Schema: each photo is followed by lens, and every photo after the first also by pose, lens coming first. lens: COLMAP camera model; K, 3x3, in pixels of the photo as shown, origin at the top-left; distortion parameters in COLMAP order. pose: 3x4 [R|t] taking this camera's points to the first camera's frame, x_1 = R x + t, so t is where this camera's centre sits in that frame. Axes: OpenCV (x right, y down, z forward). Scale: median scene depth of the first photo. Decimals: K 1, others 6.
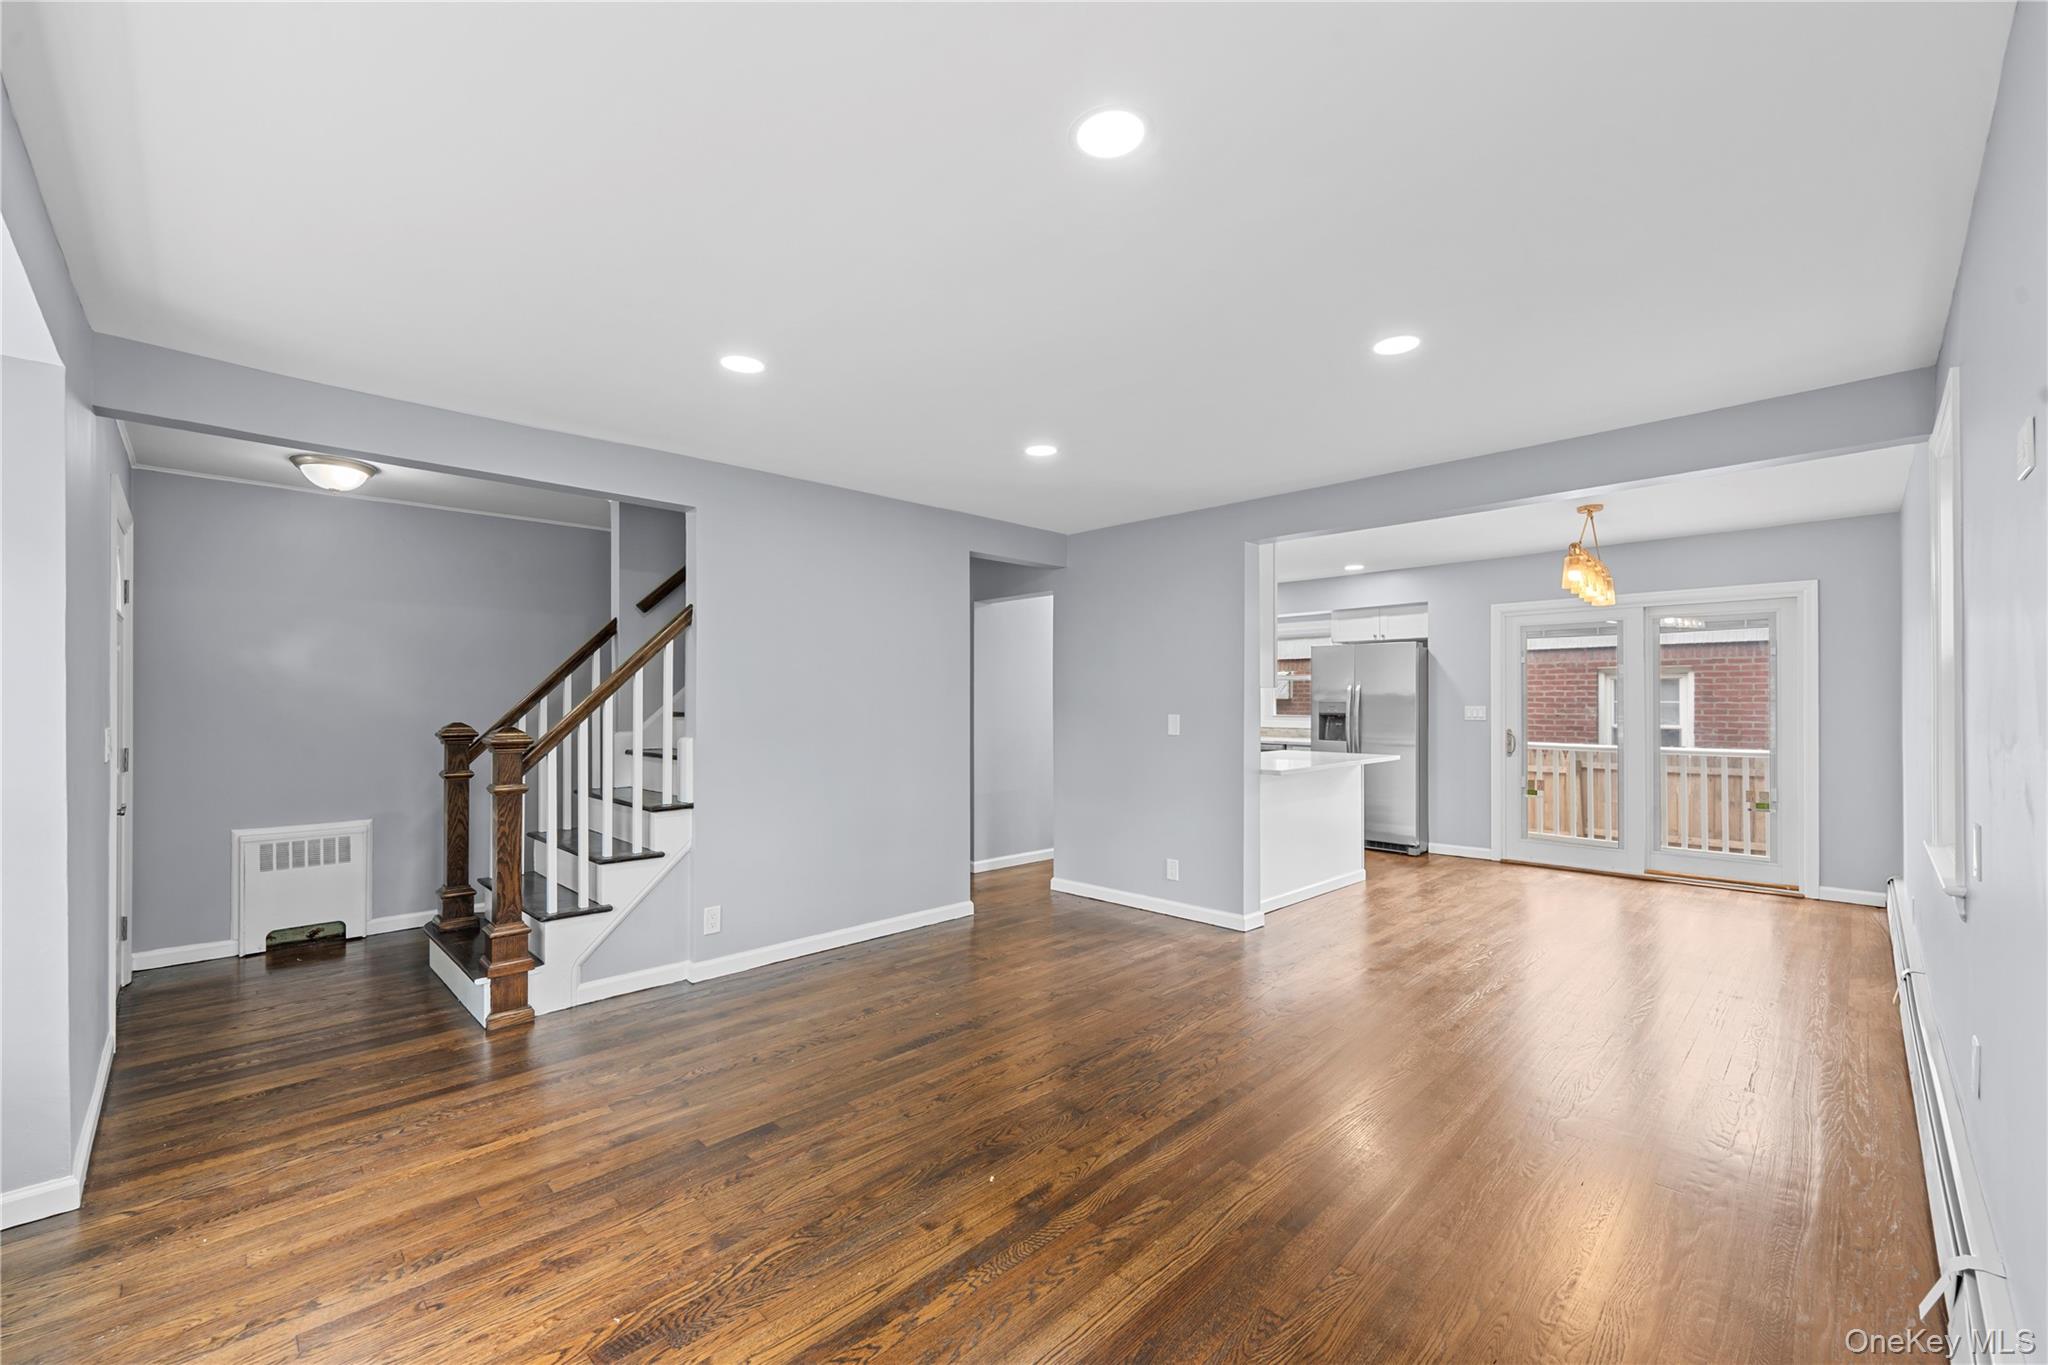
lens RADIAL K [[830.1, 0, 1014.5], [0, 830.1, 687.9], [0, 0, 1]] dist [-0.000172, -0.000380]
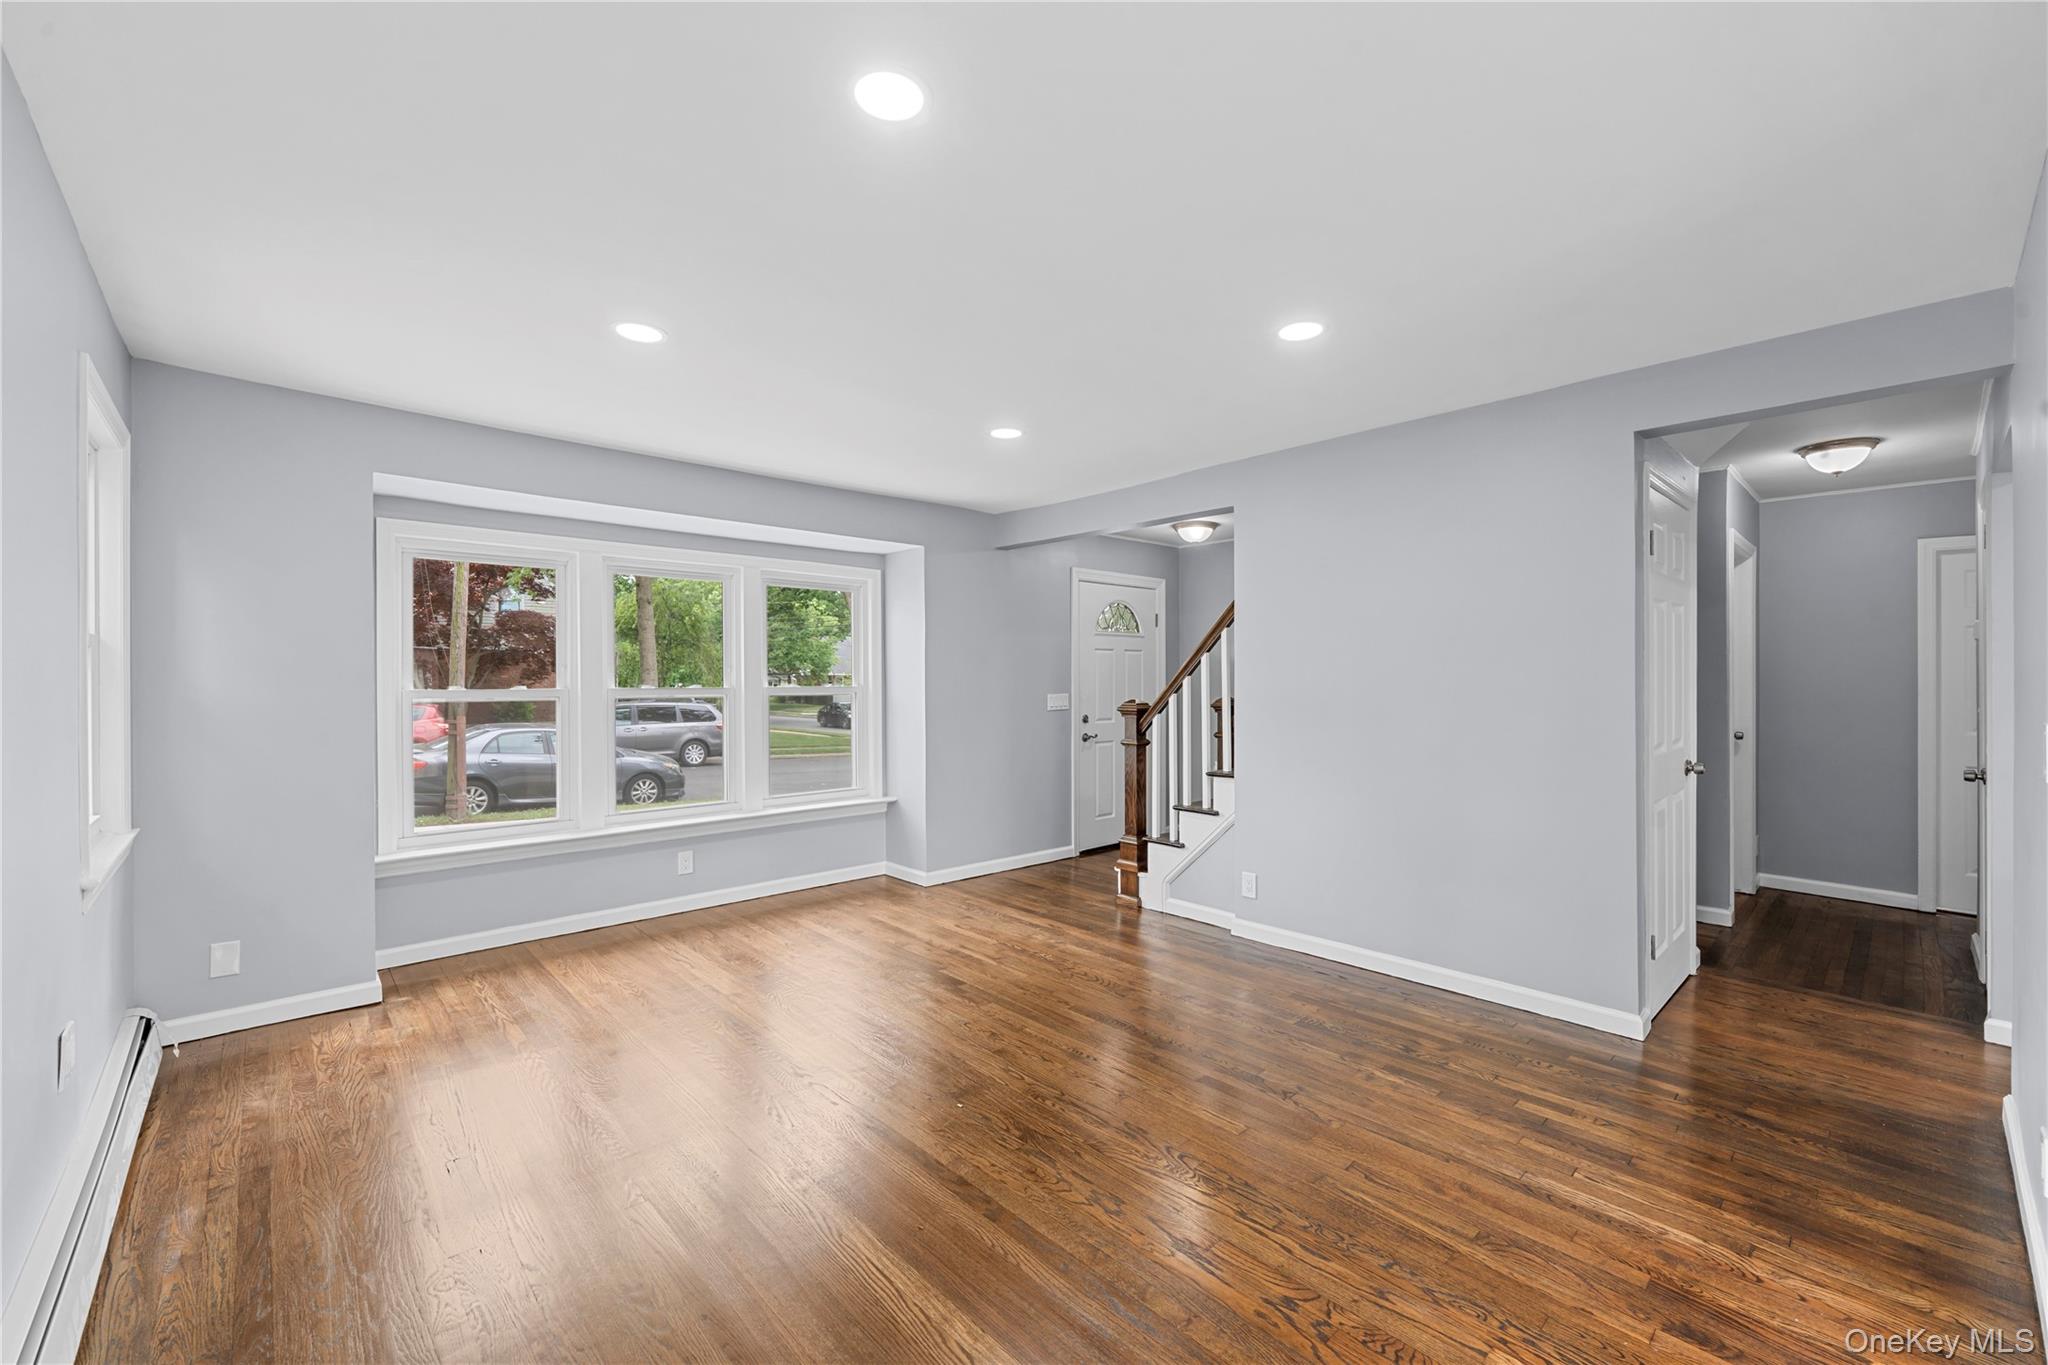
lens RADIAL K [[830.1, 0, 1032.5], [0, 830.1, 677.4], [0, 0, 1]] dist [-0.000172, -0.000380]
pose [[-0.023490, 0.000107, -0.999724, 0.590617], [0.015272, 0.999883, -0.000251, 0.005654], [0.999607, -0.015274, -0.023488, 0.617320]]
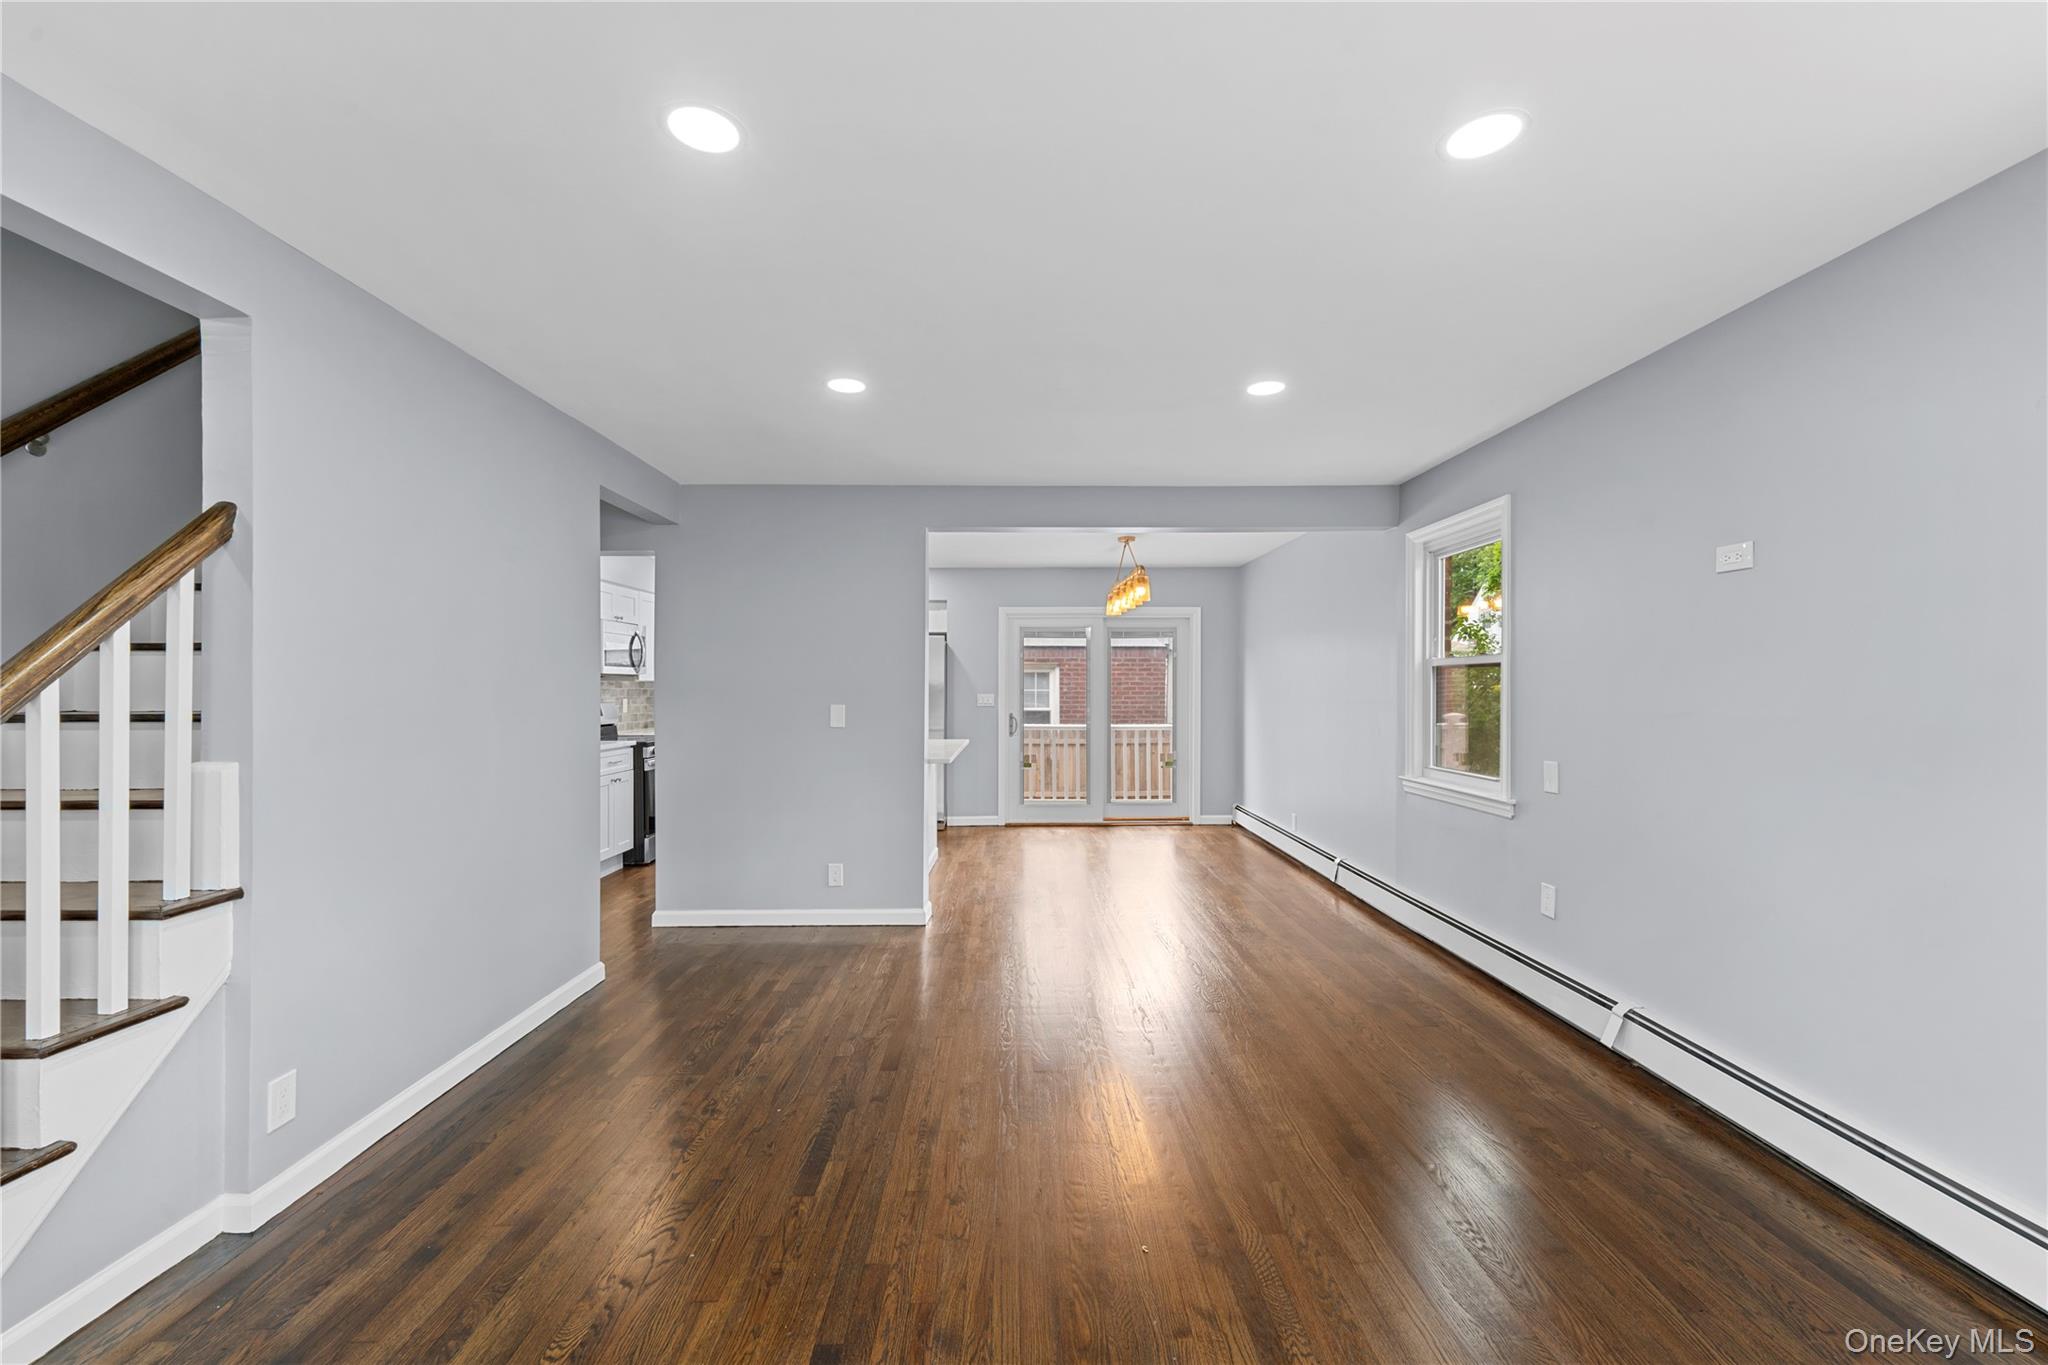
lens RADIAL K [[830.1, 0, 1024.4], [0, 830.1, 689.5], [0, 0, 1]] dist [-0.000172, -0.000380]
pose [[0.689546, 0.000309, 0.724242, -0.347392], [-0.013236, 0.999838, 0.012176, 0.001475], [-0.724121, -0.017982, 0.689439, 0.239914]]
